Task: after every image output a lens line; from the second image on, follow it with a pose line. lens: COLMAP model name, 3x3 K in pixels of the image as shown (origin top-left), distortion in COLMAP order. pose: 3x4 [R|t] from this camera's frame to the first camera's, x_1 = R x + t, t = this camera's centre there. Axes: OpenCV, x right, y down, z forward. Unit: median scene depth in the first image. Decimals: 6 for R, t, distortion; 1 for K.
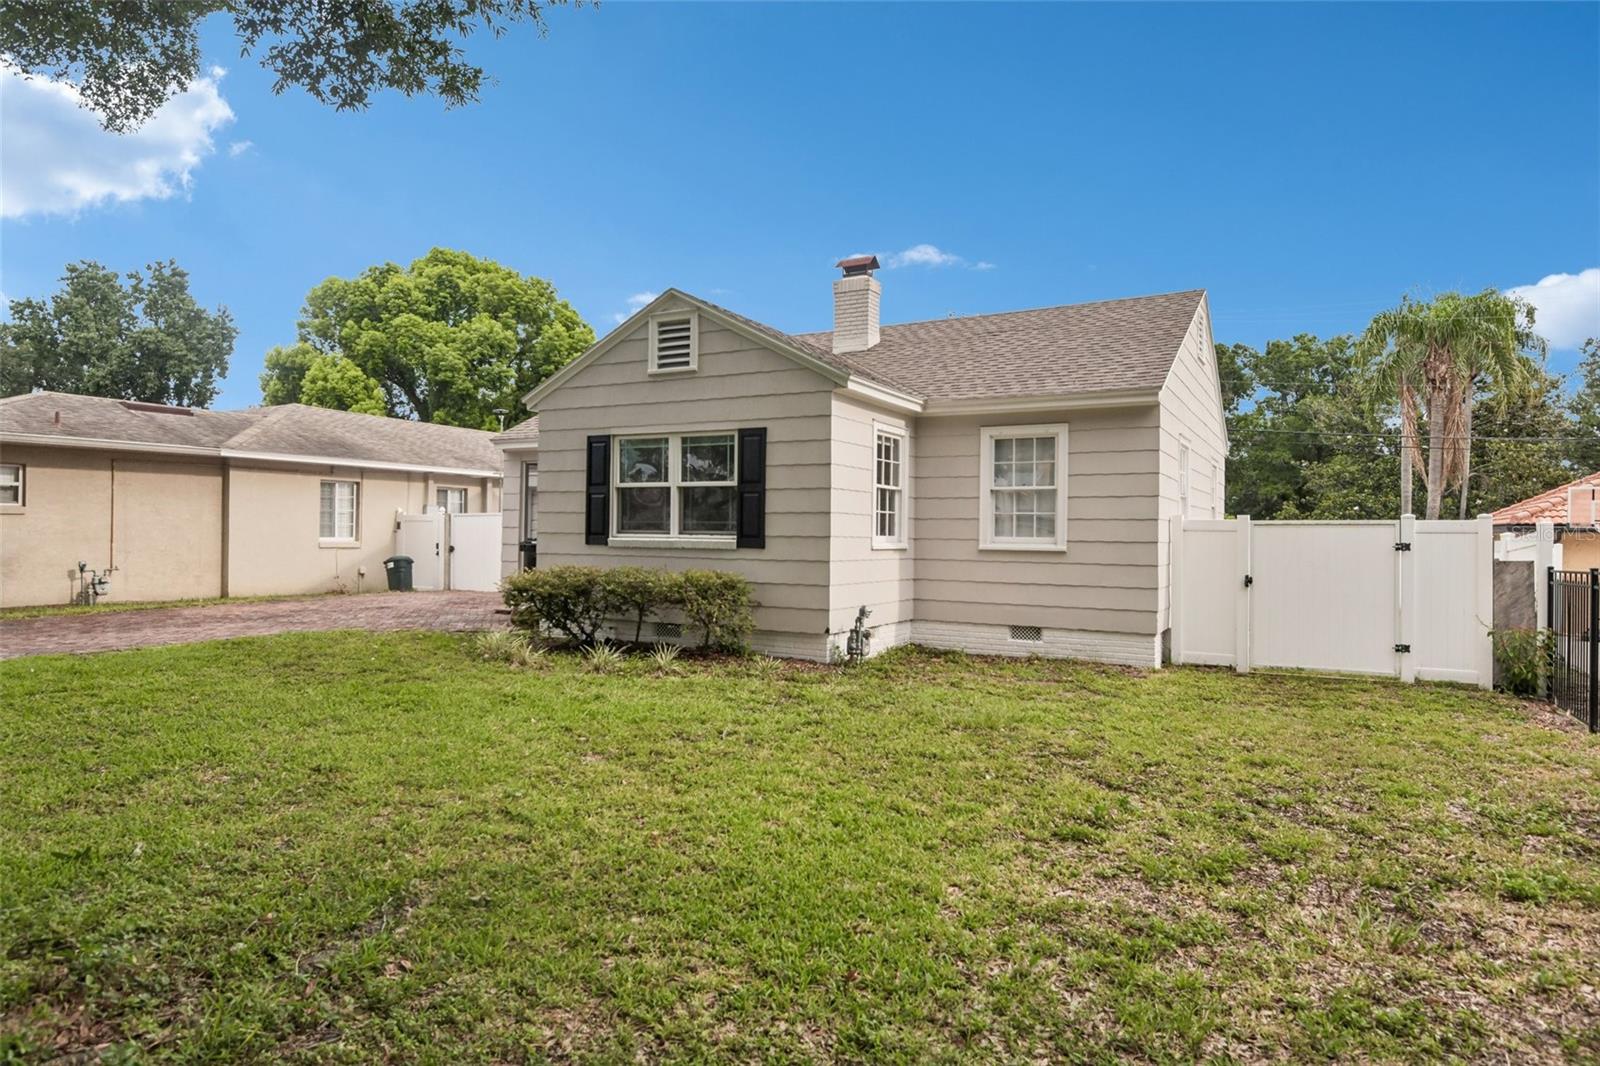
lens RADIAL K [[952.5, 0, 801.2], [0, 952.5, 533.0], [0, 0, 1]] dist [-0.005757, -0.007706]
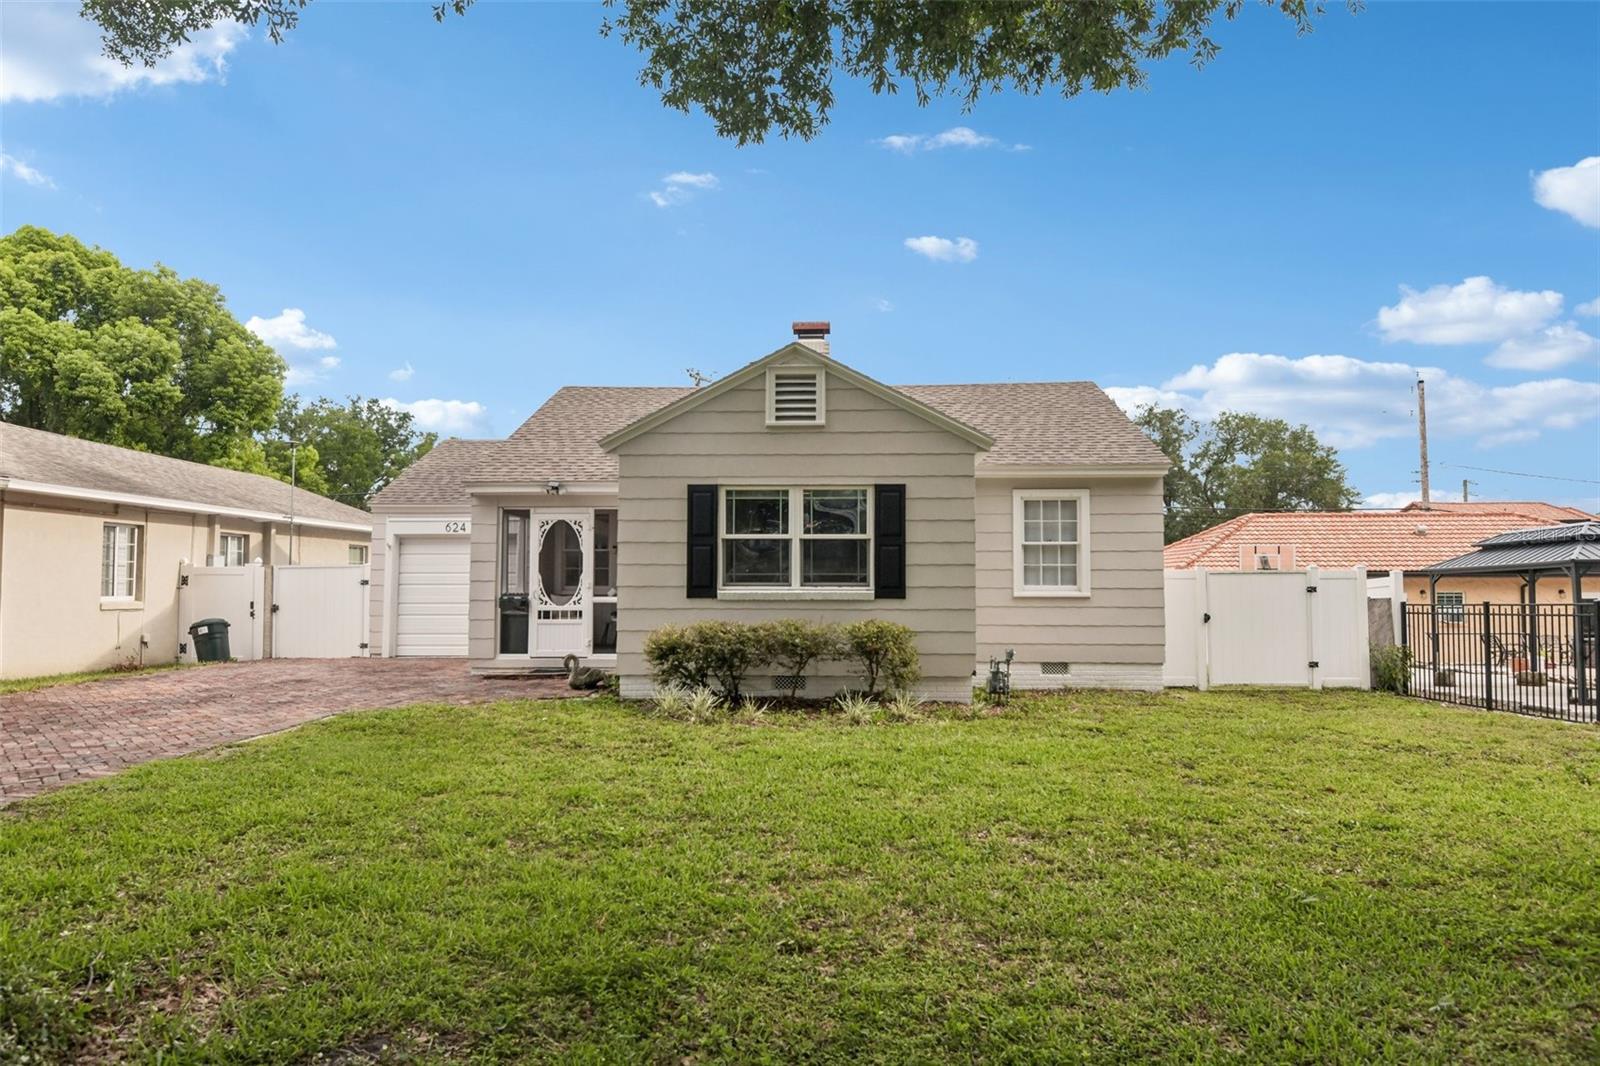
lens RADIAL K [[952.5, 0, 807.9], [0, 952.5, 537.3], [0, 0, 1]] dist [-0.005757, -0.007706]
pose [[0.892367, 0.011827, 0.451155, -0.560734], [0.010018, 0.998891, -0.046001, -0.004000], [-0.451199, 0.045569, 0.891259, 0.098020]]
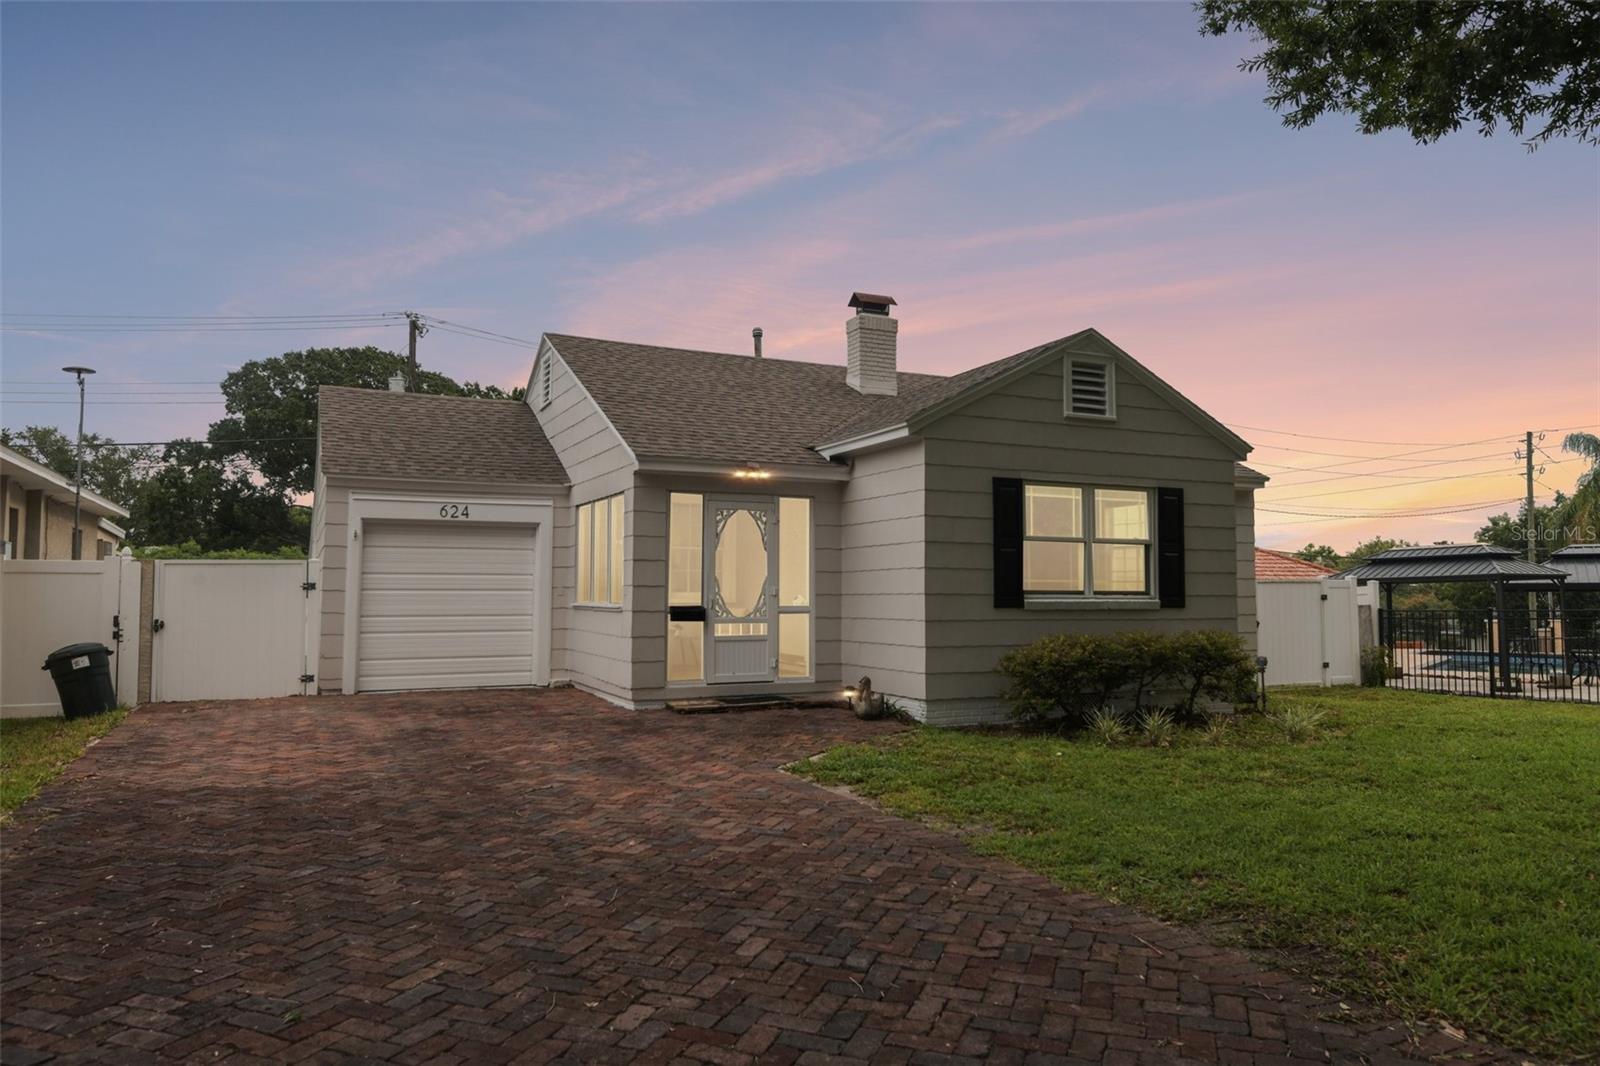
lens RADIAL K [[1085.6, 0, 801.1], [0, 1085.6, 529.0], [0, 0, 1]] dist [-0.003116, 0.000508]
pose [[0.584853, 0.036794, 0.810305, -1.115810], [0.003547, 0.998845, -0.047915, -0.012302], [-0.811132, 0.030897, 0.584047, 0.599073]]
